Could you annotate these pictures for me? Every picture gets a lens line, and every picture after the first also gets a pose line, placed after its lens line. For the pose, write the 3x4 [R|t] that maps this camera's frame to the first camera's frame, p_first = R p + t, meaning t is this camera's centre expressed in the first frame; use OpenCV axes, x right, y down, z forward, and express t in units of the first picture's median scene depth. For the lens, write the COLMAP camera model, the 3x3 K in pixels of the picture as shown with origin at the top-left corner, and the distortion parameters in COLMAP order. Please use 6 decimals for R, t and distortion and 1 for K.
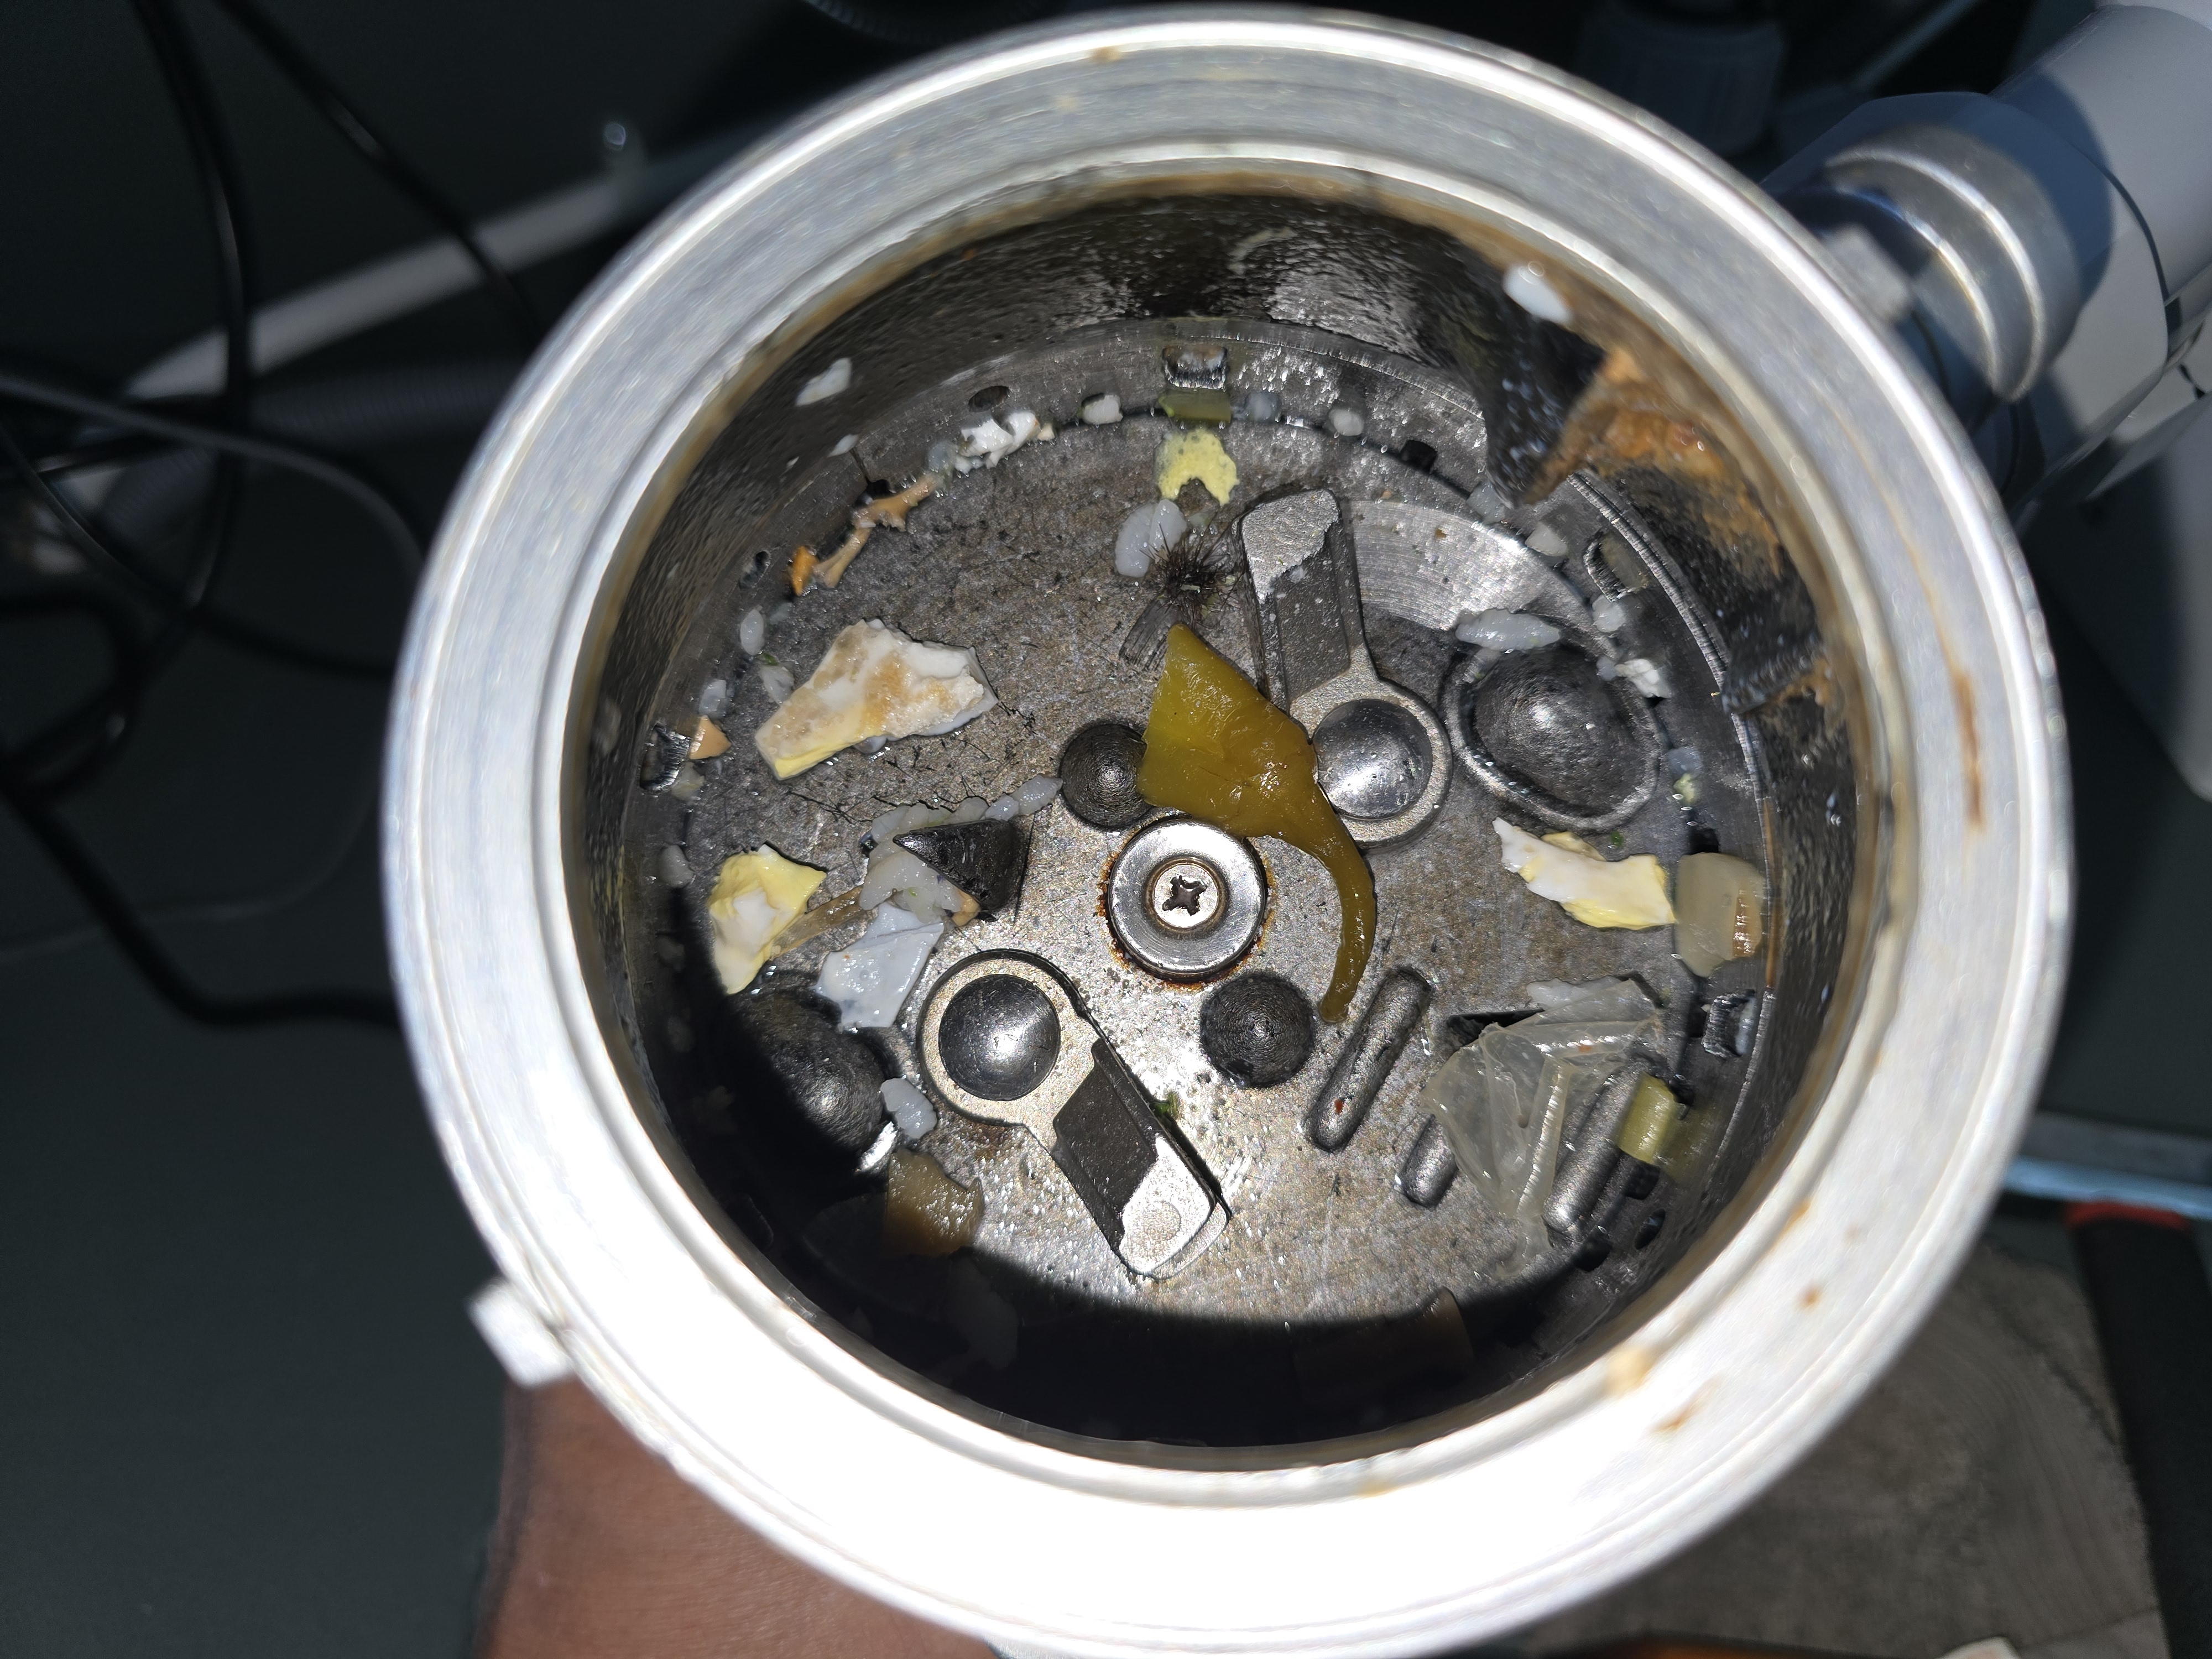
lens RADIAL K [[1516.3, 0, 1112.6], [0, 1516.3, 838.5], [0, 0, 1]] dist [-0.003492, -0.015339]
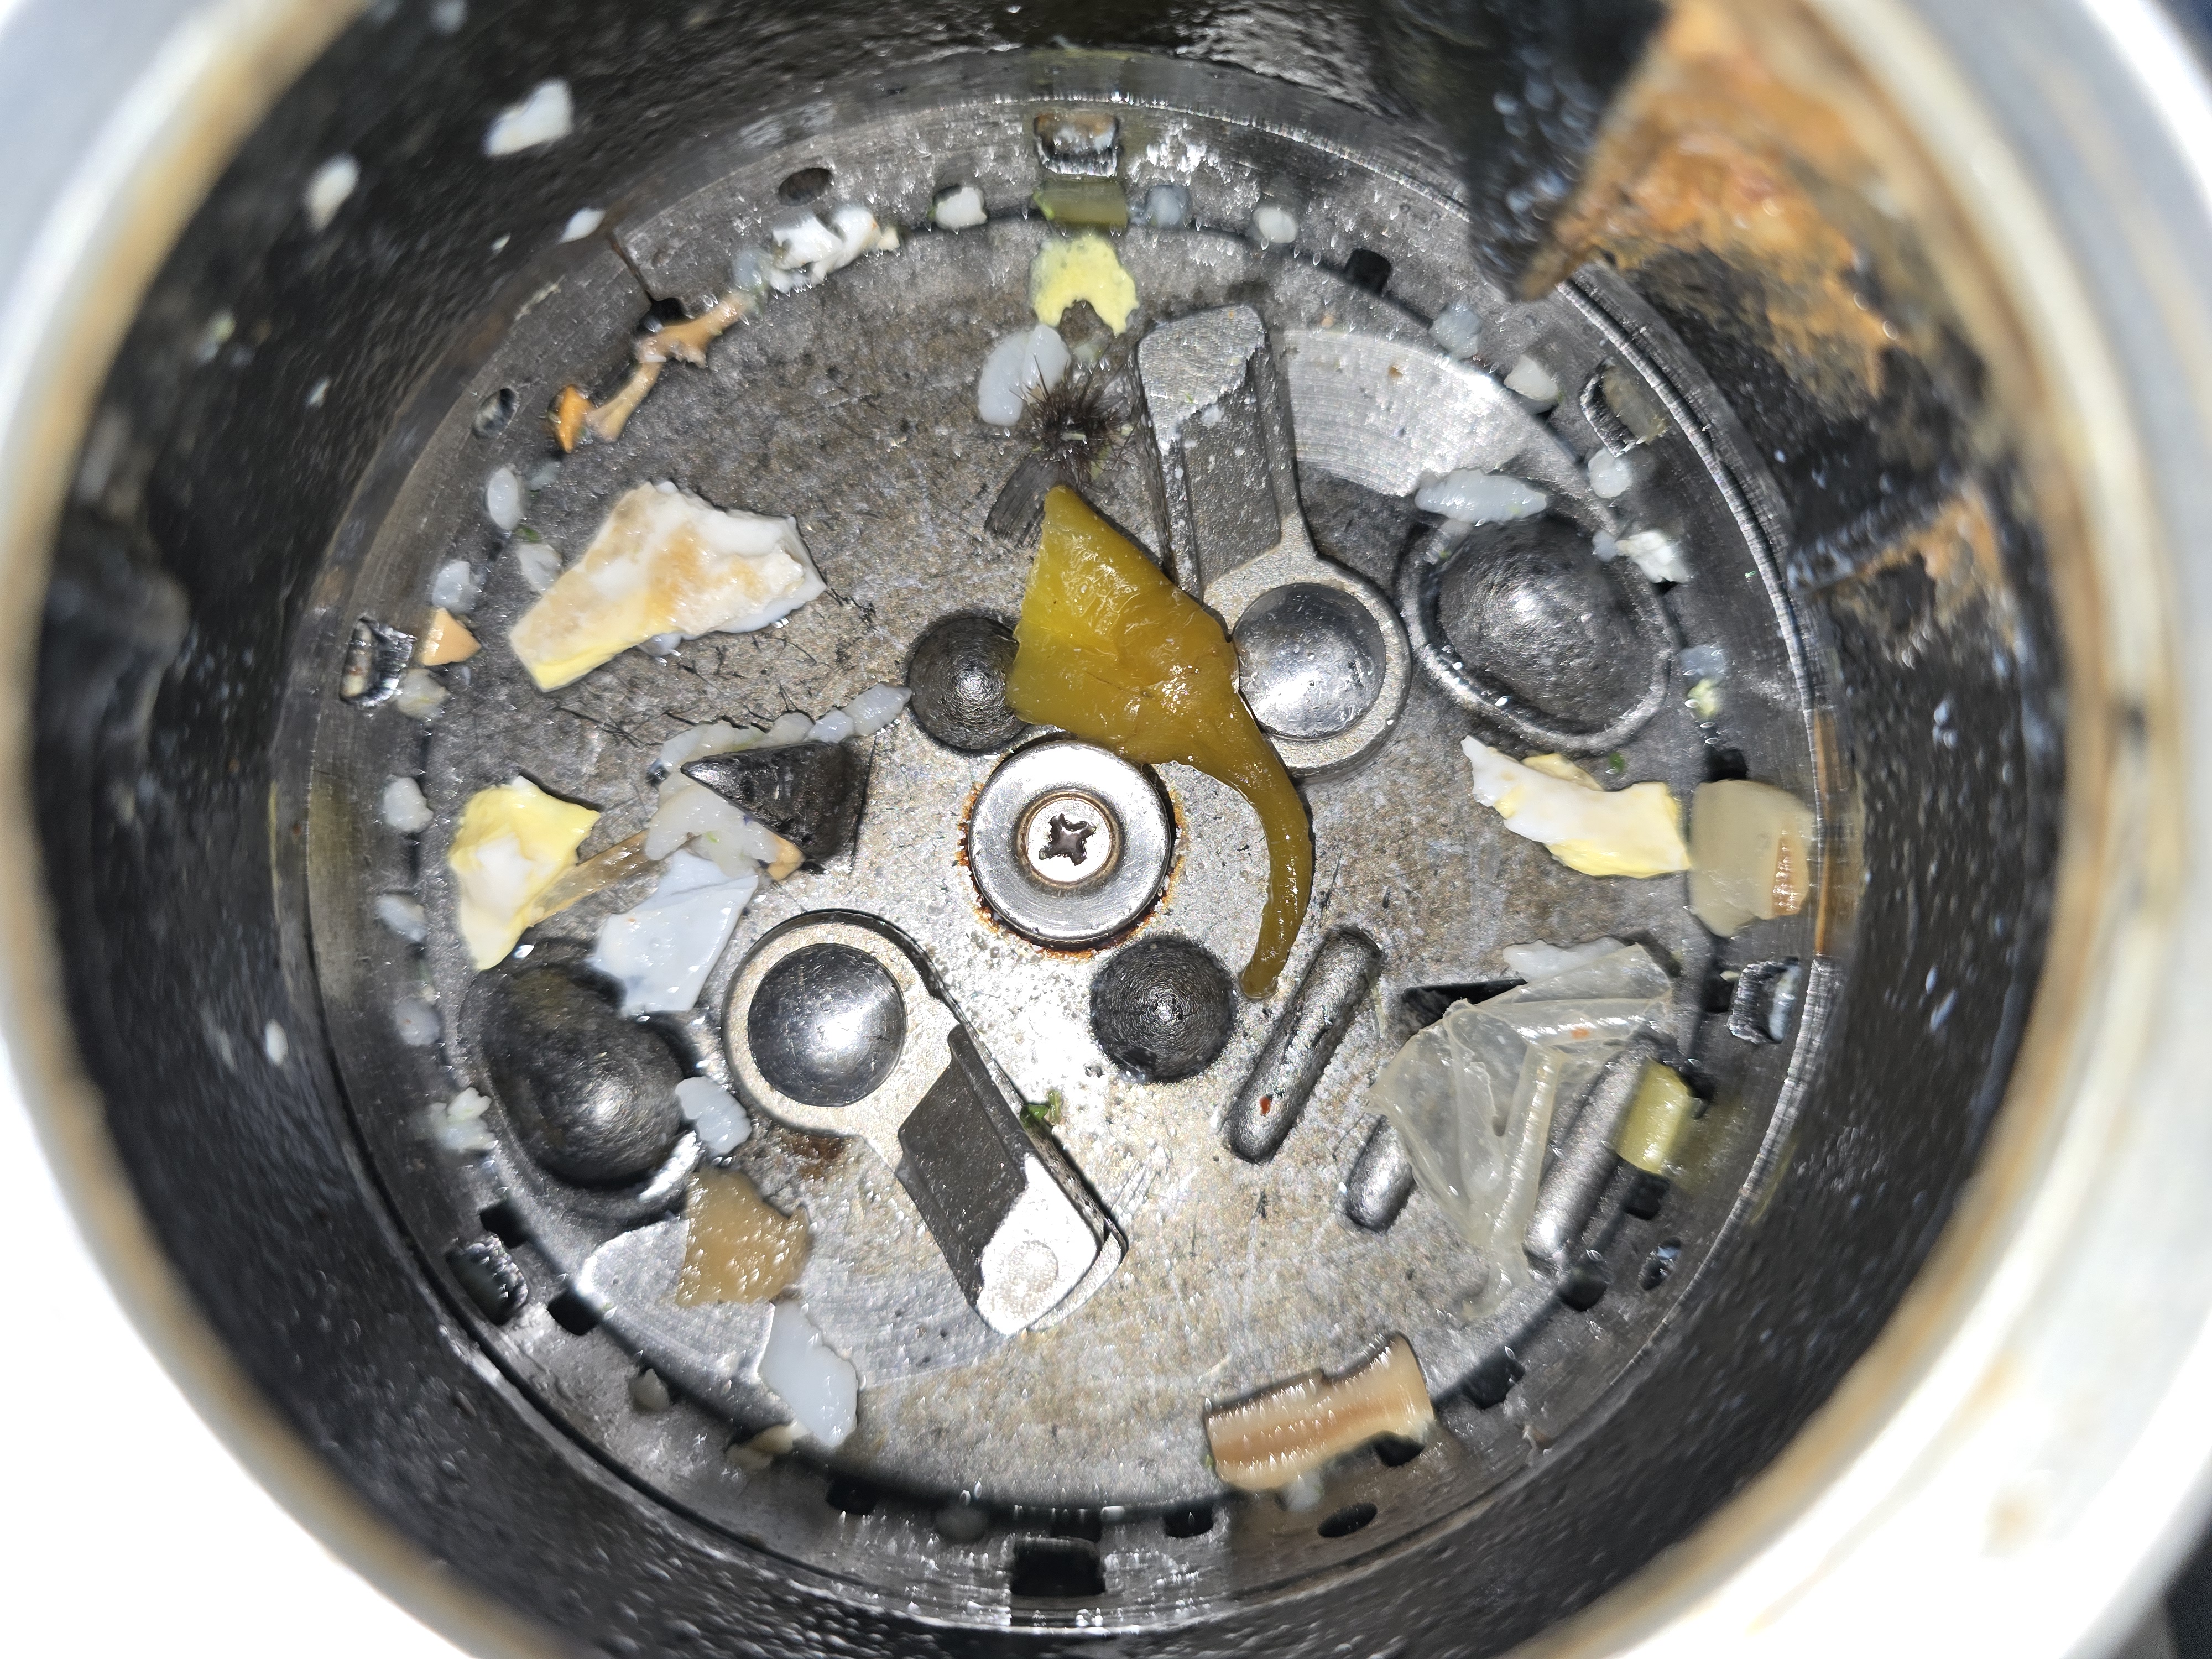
lens RADIAL K [[1516.3, 0, 1101.8], [0, 1516.3, 832.0], [0, 0, 1]] dist [-0.003492, -0.015339]
pose [[0.999404, -0.006917, 0.033833, 0.038767], [0.005206, 0.998716, 0.050401, -0.004810], [-0.034138, -0.050194, 0.998156, 0.224425]]
